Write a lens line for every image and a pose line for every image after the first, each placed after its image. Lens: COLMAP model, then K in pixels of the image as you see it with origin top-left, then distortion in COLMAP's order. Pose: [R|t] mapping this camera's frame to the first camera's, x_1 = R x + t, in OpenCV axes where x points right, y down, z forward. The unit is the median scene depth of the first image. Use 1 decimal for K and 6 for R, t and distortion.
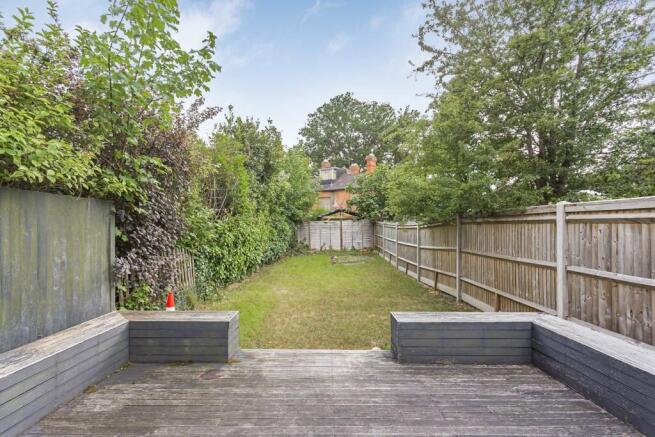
lens RADIAL K [[323.2, 0, 328.7], [0, 323.2, 222.0], [0, 0, 1]] dist [0.001574, 0.001558]
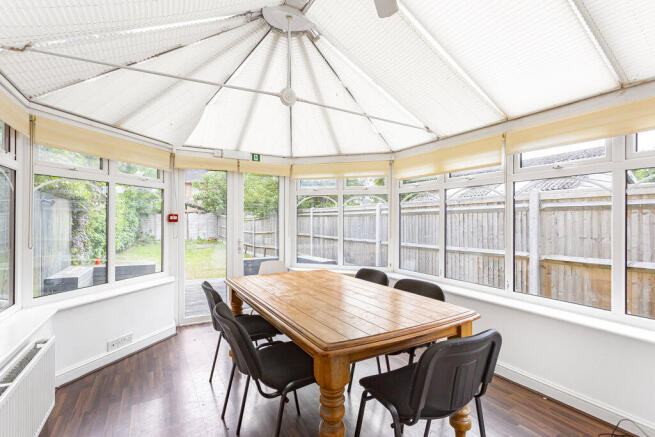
lens RADIAL K [[323.2, 0, 330.2], [0, 323.2, 215.7], [0, 0, 1]] dist [0.001574, 0.001558]
pose [[0.885340, 0.001197, 0.464943, -0.226350], [-0.002224, 0.999996, 0.001659, -0.001940], [-0.464939, -0.002503, 0.885339, -1.086747]]
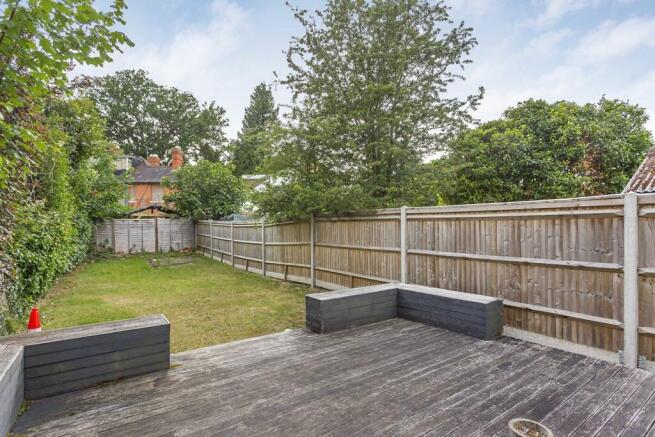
lens RADIAL K [[323.2, 0, 337.5], [0, 323.2, 223.6], [0, 0, 1]] dist [0.001574, 0.001558]
pose [[0.811325, 0.004478, 0.584578, -0.391310], [-0.007432, 0.999969, 0.002655, 0.014492], [-0.584548, -0.006499, 0.811333, -0.019447]]
